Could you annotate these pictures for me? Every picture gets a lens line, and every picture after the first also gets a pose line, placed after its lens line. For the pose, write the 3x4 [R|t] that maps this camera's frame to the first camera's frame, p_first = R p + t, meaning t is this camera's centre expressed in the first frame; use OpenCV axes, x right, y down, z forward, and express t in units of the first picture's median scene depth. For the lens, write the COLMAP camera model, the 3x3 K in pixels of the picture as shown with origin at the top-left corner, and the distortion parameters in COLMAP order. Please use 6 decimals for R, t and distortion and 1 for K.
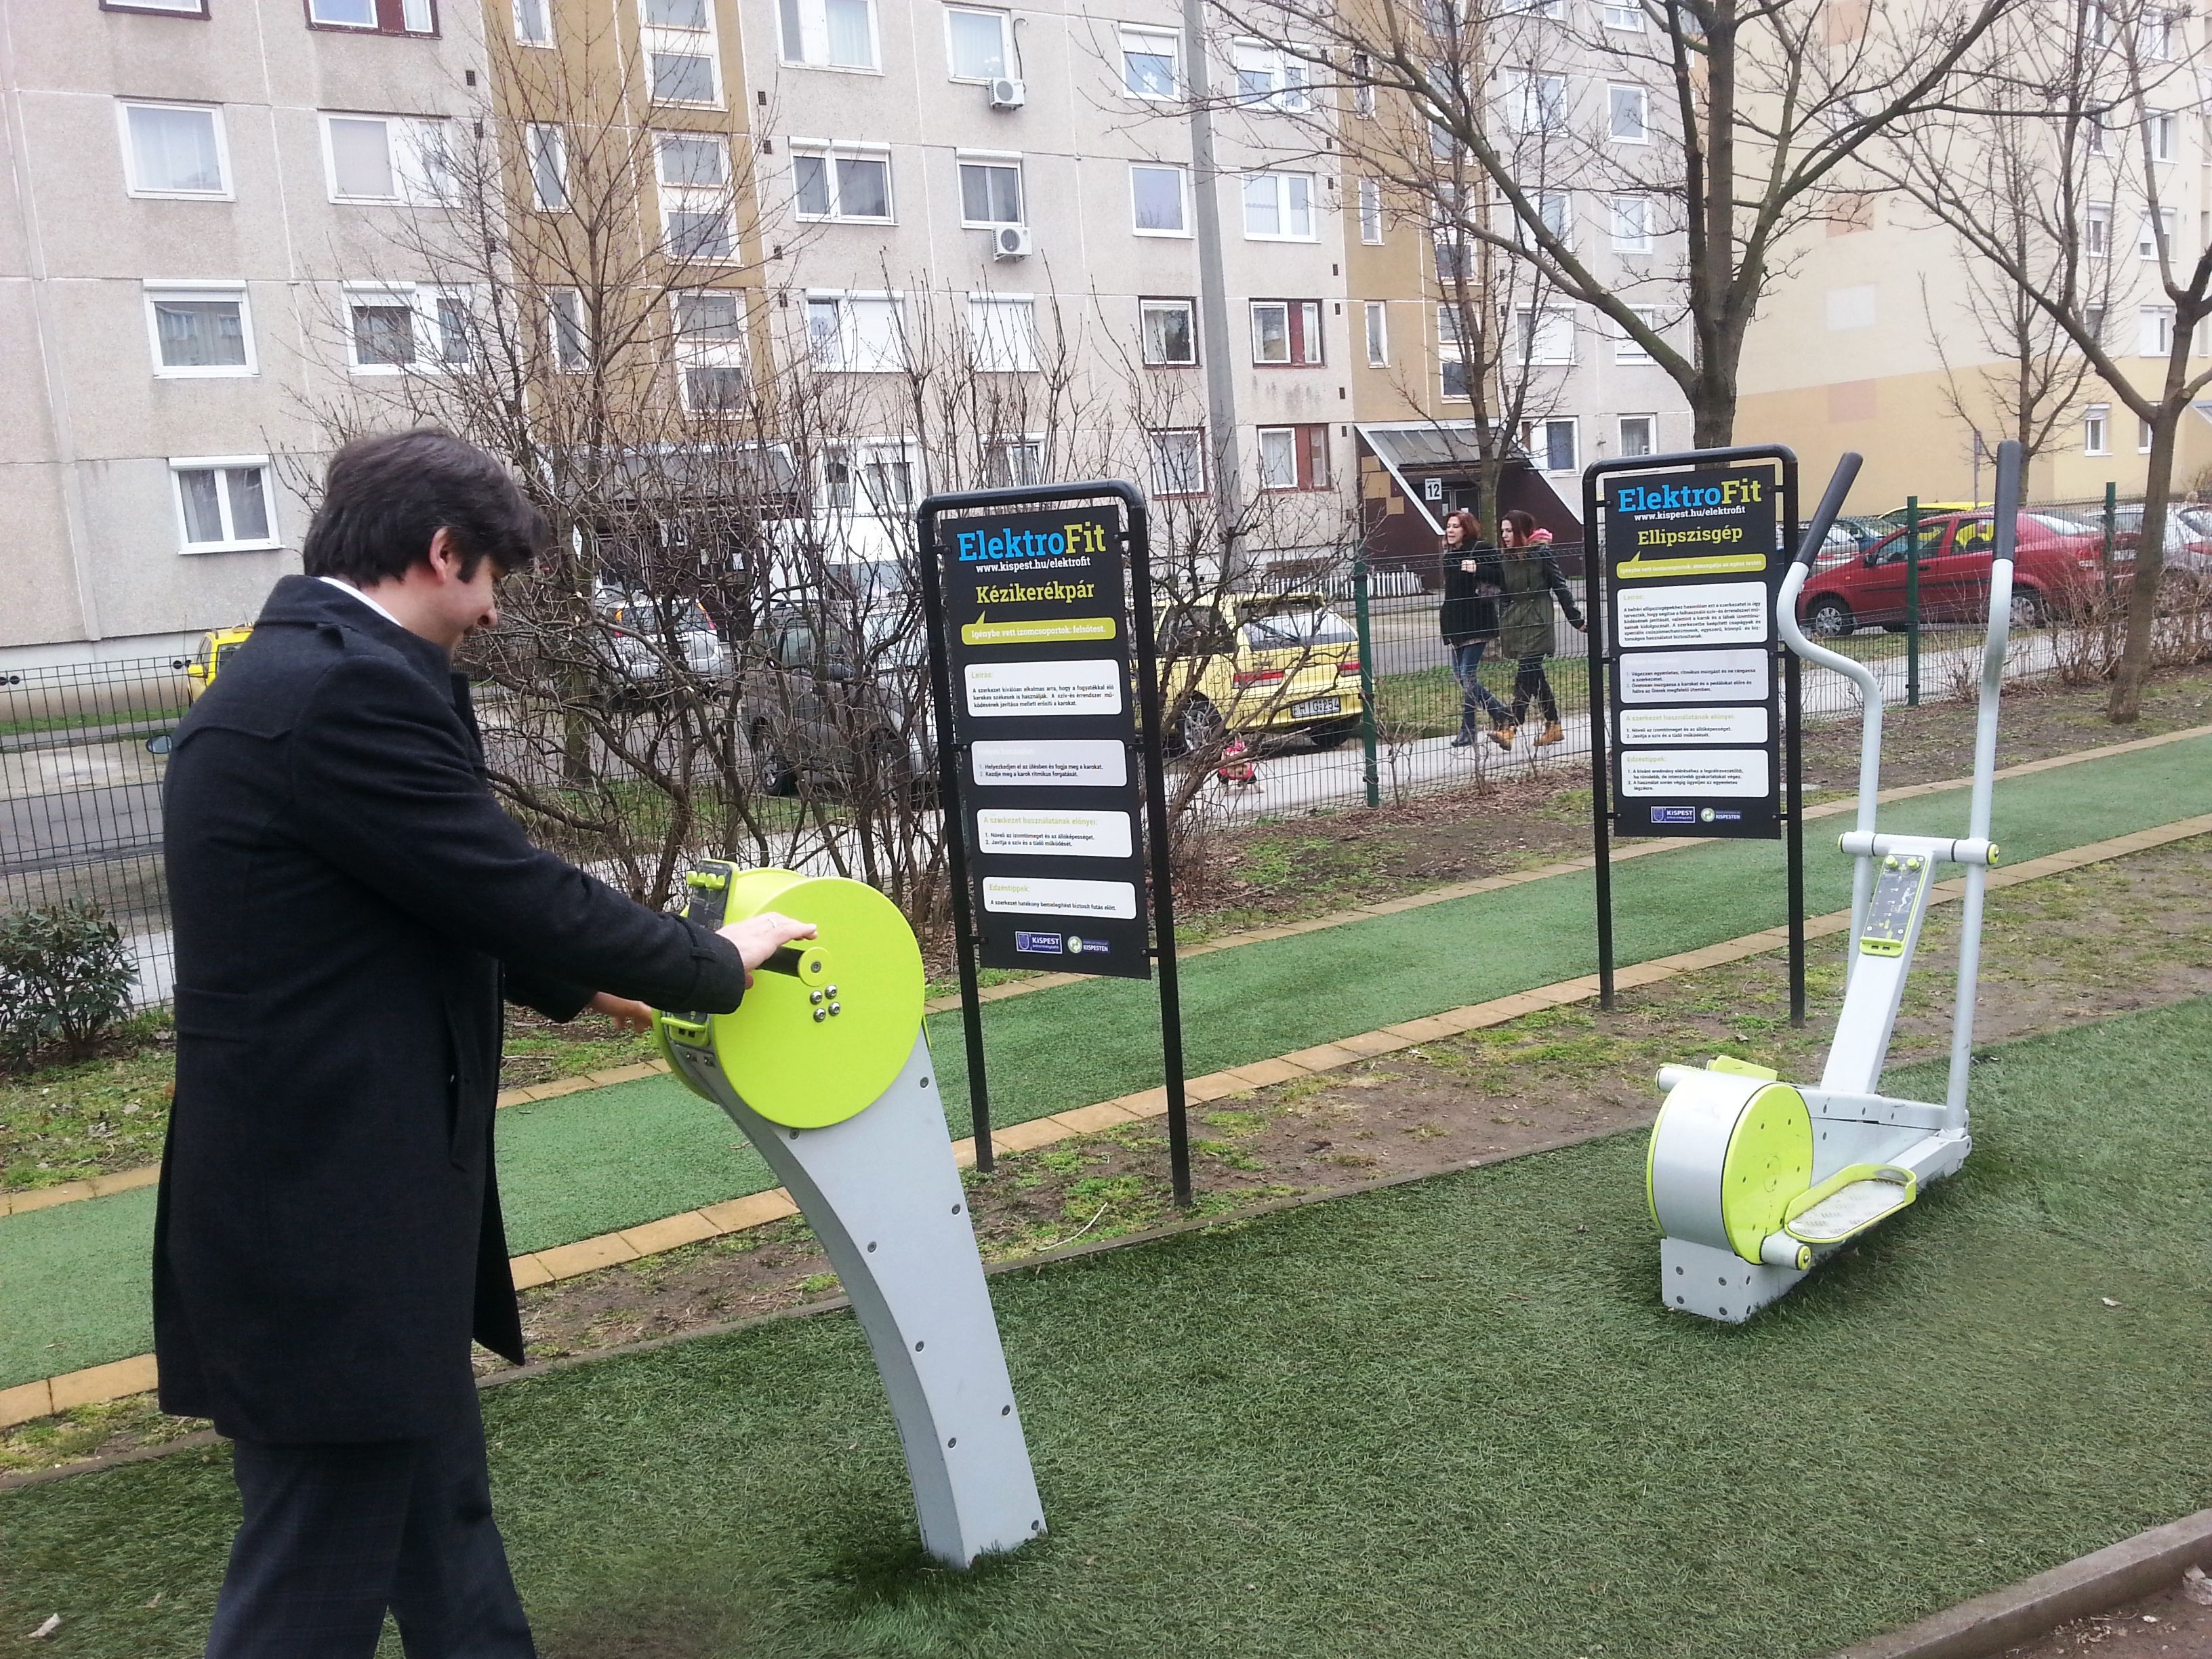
lens RADIAL K [[1847.5, 0, 1113.0], [0, 1847.5, 839.7], [0, 0, 1]] dist [-0.010790, -0.013865]
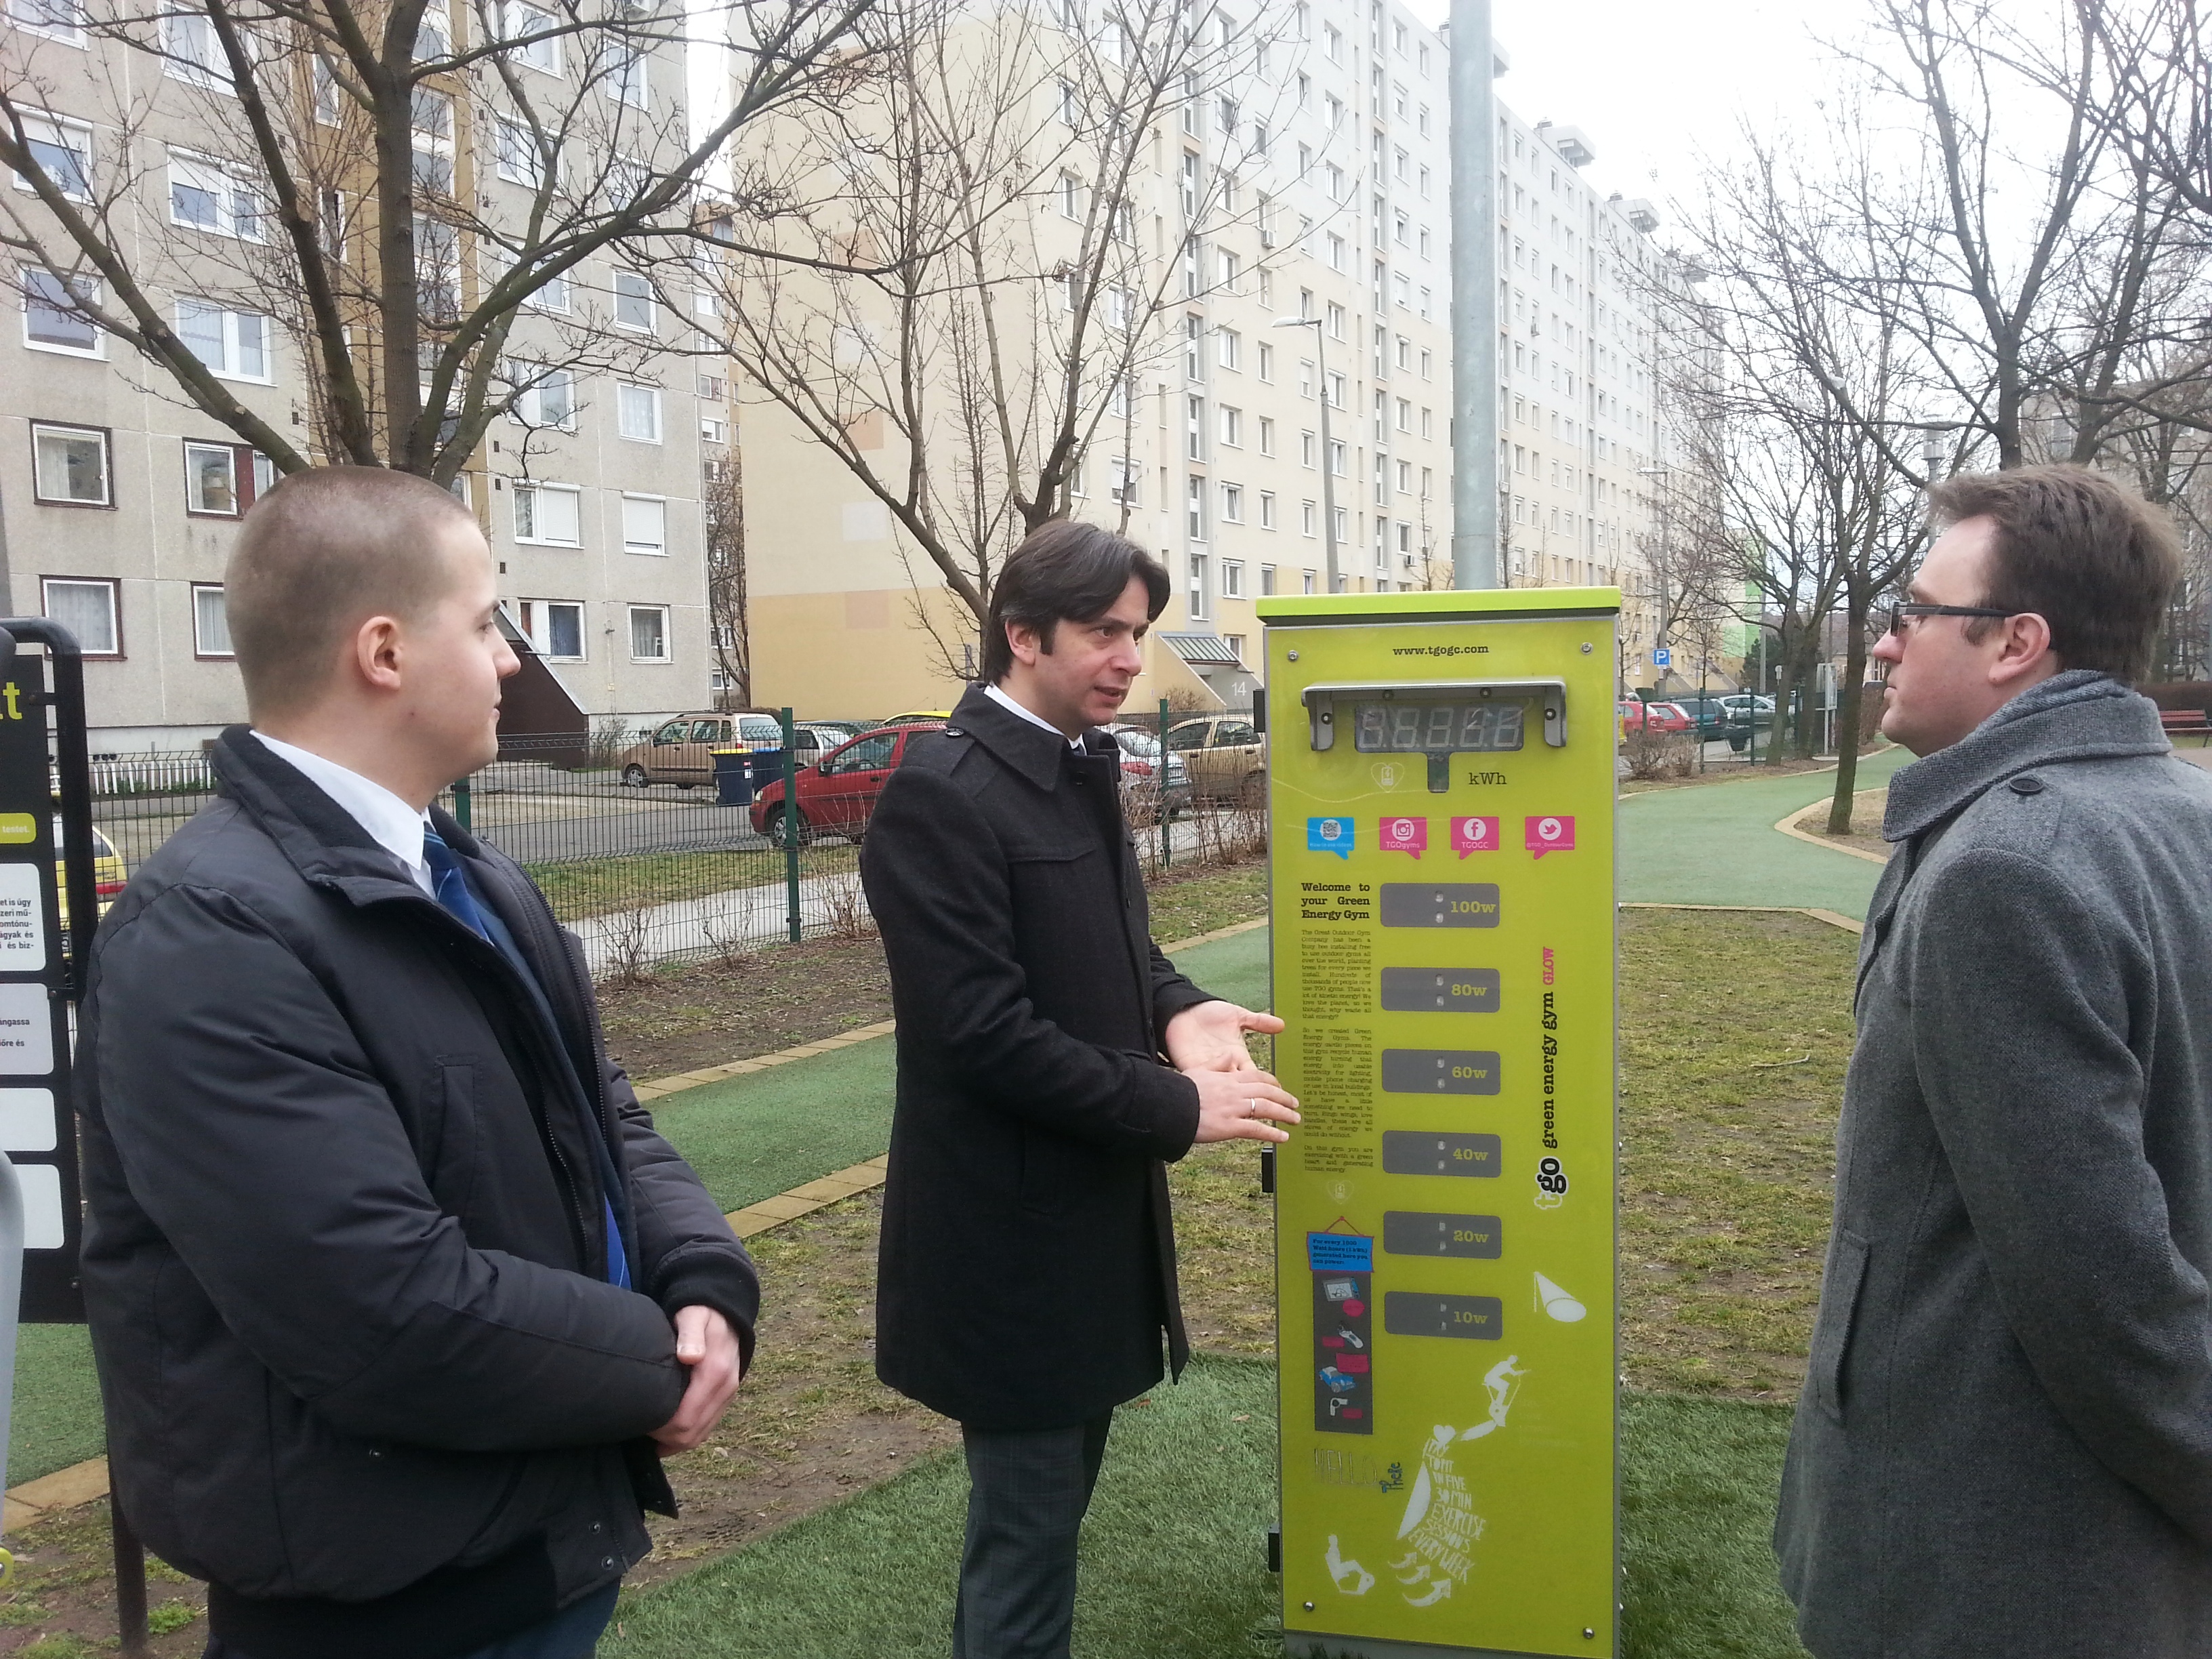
lens RADIAL K [[1847.5, 0, 1103.4], [0, 1847.5, 831.3], [0, 0, 1]] dist [-0.010790, -0.013865]
pose [[0.884653, 0.022091, 0.465726, 0.151157], [0.026483, 0.994884, -0.097496, -0.034776], [-0.465497, 0.098584, 0.879542, 0.145521]]
